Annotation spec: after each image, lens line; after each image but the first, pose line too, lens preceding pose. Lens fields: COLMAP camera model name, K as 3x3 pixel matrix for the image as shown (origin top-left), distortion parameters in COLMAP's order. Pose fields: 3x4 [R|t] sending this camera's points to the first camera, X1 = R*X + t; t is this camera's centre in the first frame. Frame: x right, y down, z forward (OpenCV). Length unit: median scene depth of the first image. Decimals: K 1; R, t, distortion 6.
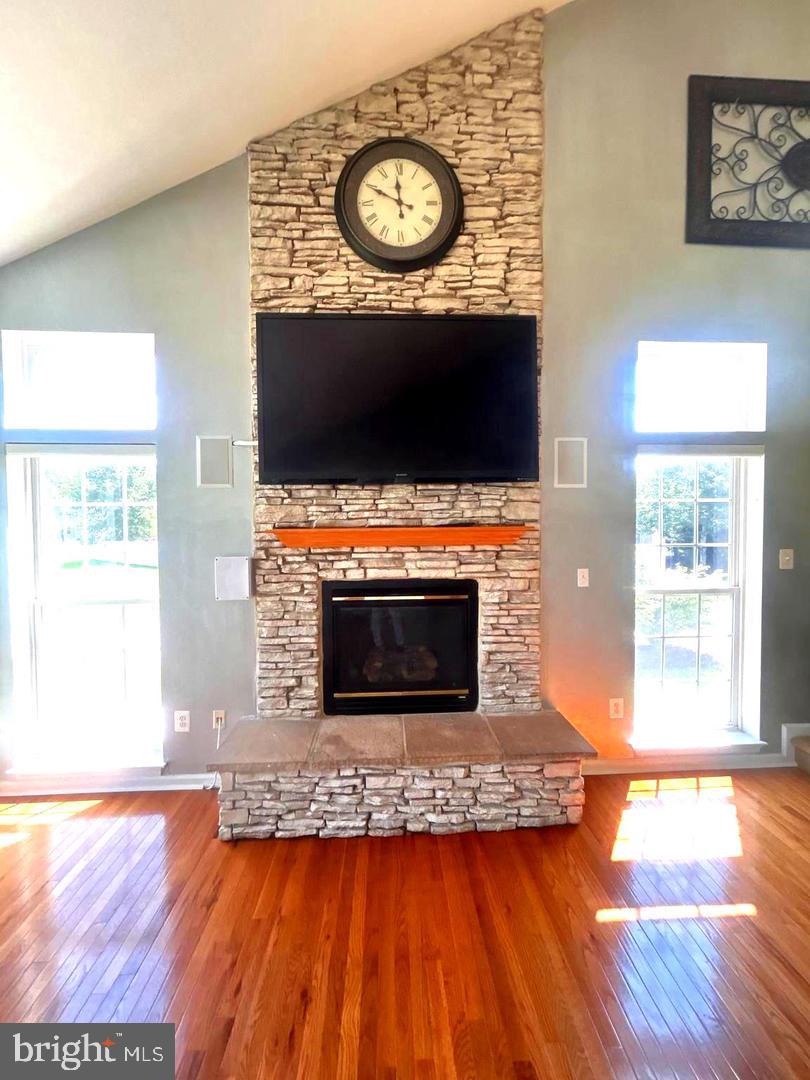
lens RADIAL K [[434.5, 0, 402.4], [0, 434.5, 538.5], [0, 0, 1]] dist [-0.000483, 0.000574]
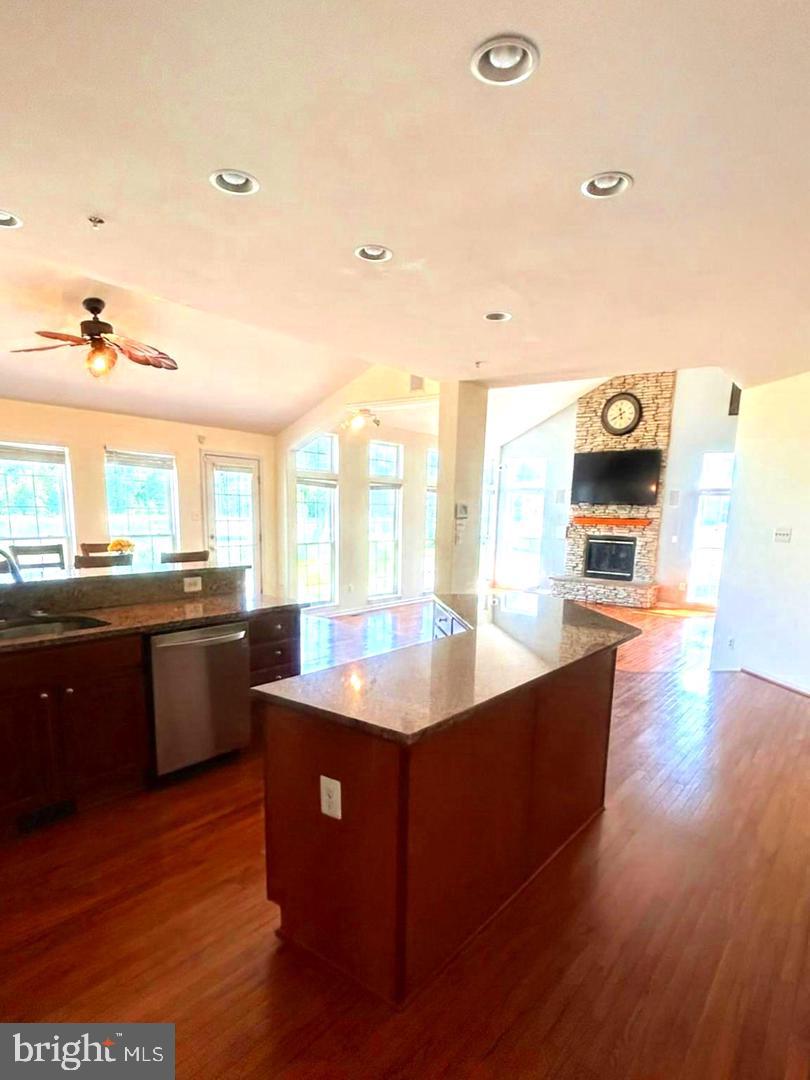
lens RADIAL K [[623.7, 0, 408.7], [0, 623.7, 629.5], [0, 0, 1]] dist [0.001084, 0.000652]
pose [[0.764422, 0.147947, -0.627512, 1.844432], [-0.050276, 0.984030, 0.170757, 0.065779], [0.642753, -0.098981, 0.759652, -3.497515]]
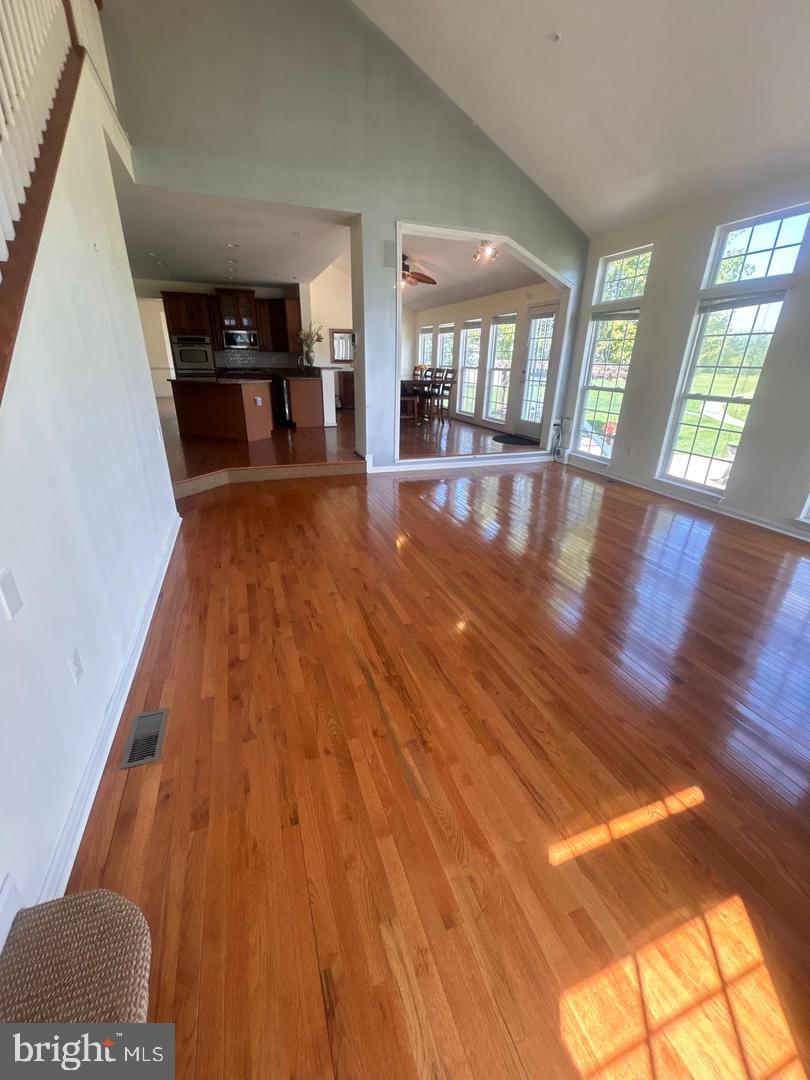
lens RADIAL K [[434.5, 0, 408.6], [0, 434.5, 536.2], [0, 0, 1]] dist [-0.000483, 0.000574]
pose [[-0.952127, 0.106456, -0.286567, 0.843614], [-0.022230, 0.910815, 0.412215, 0.007317], [0.304892, 0.398851, -0.864846, 0.941114]]
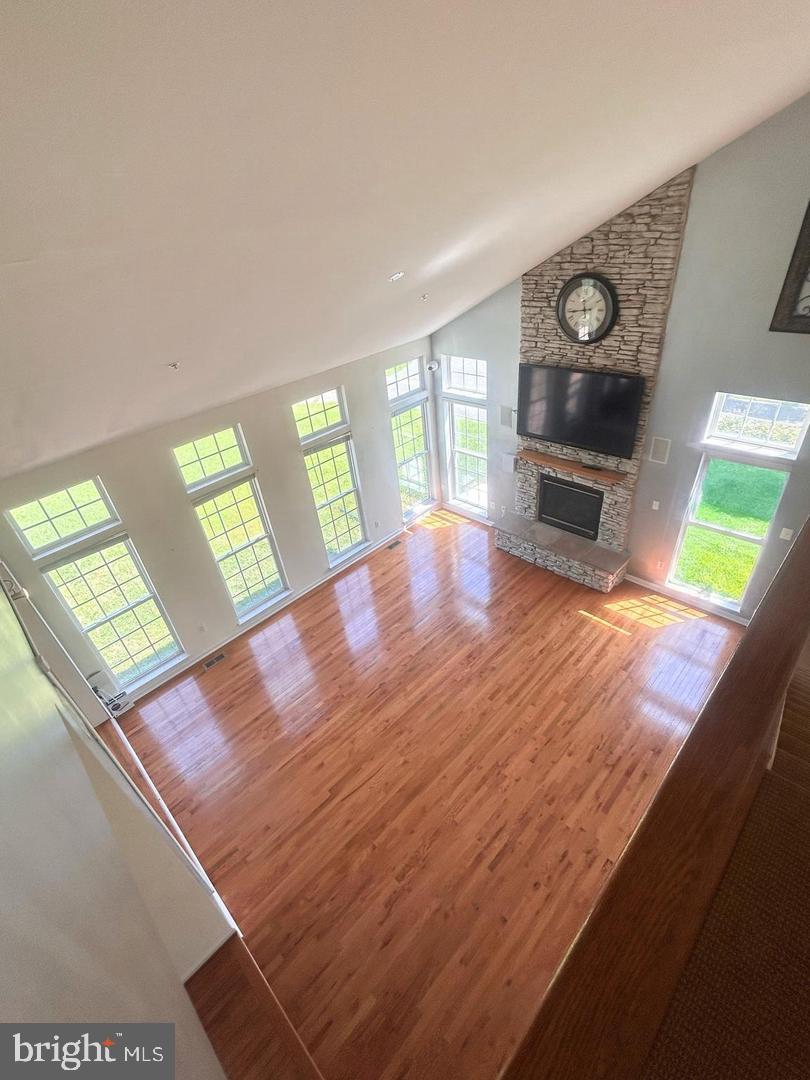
lens RADIAL K [[494.8, 0, 405.2], [0, 494.8, 539.2], [0, 0, 1]] dist [0.002856, -0.000227]
pose [[0.669465, 0.363003, -0.648109, 1.234110], [0.076862, 0.833938, 0.546480, -1.162756], [0.738857, -0.415664, 0.530391, -1.164260]]
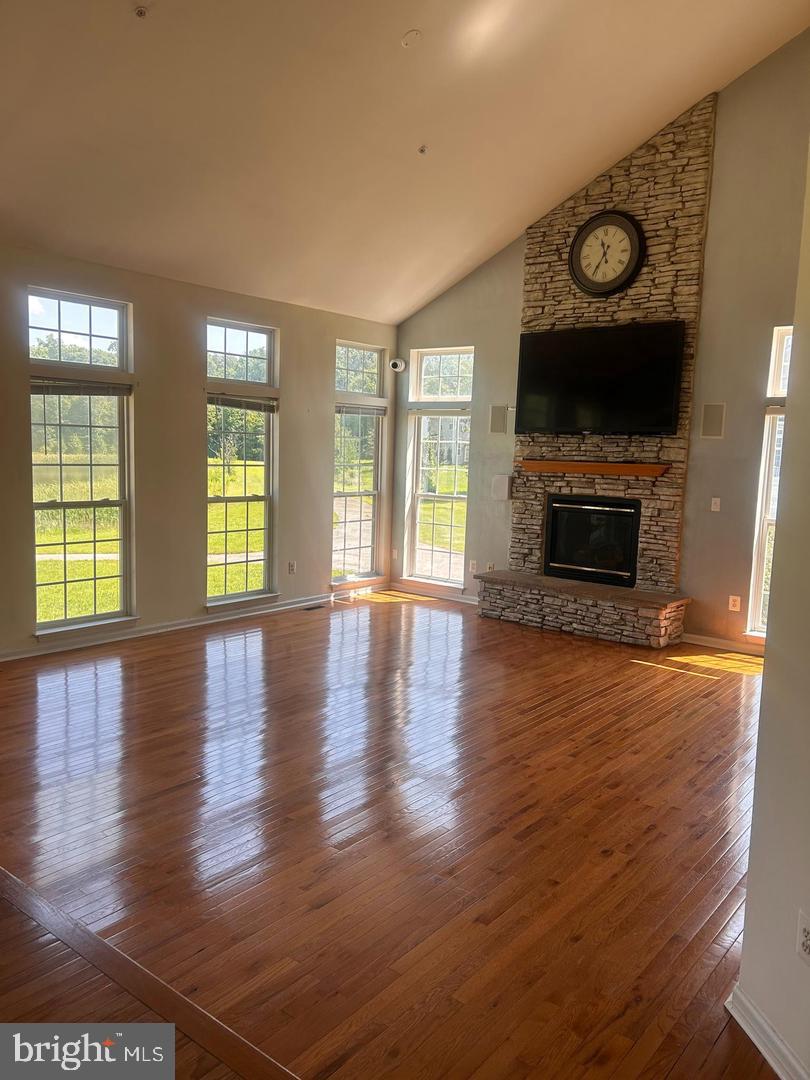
lens RADIAL K [[815.1, 0, 409.7], [0, 815.1, 542.1], [0, 0, 1]] dist [0.041112, -0.037061]
pose [[0.750092, 0.107970, -0.652460, 1.473315], [-0.056830, 0.993457, 0.099064, 0.006596], [0.658887, -0.037228, 0.751320, -1.685093]]
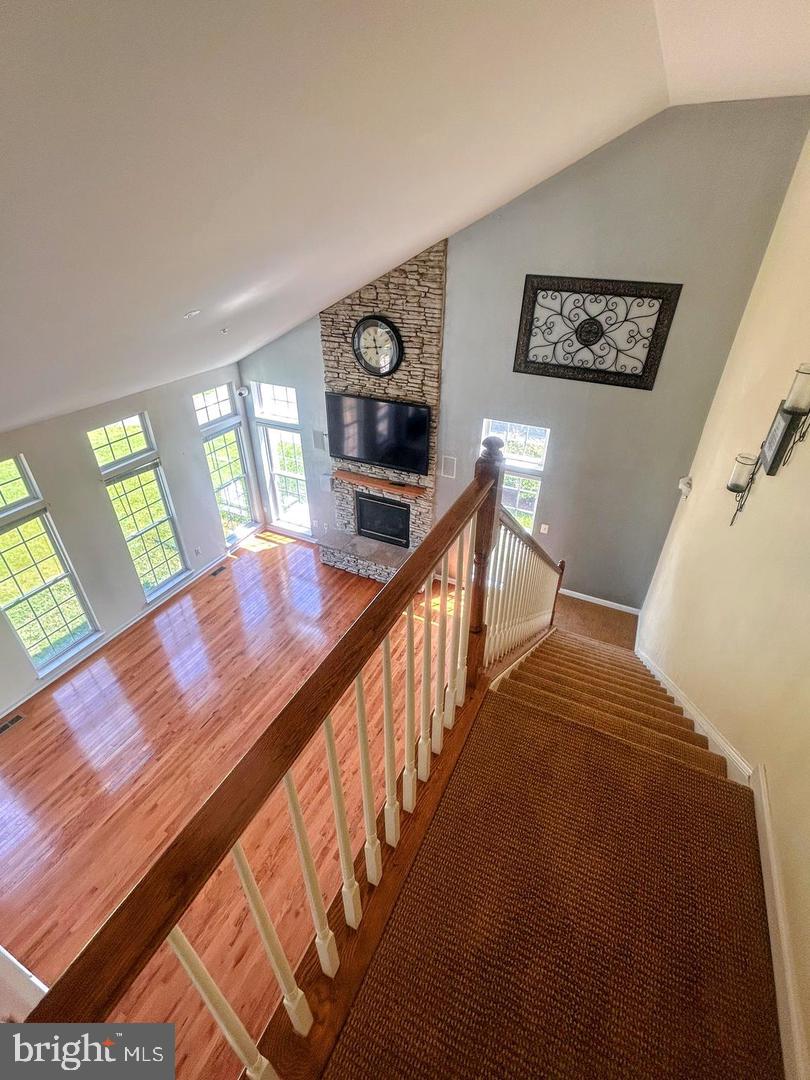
lens RADIAL K [[494.8, 0, 405.4], [0, 494.8, 540.4], [0, 0, 1]] dist [0.002856, -0.000227]
pose [[0.875147, 0.272044, -0.400138, 1.369085], [-0.024807, 0.851113, 0.524396, -1.232611], [0.483221, -0.448998, 0.751597, -1.236233]]
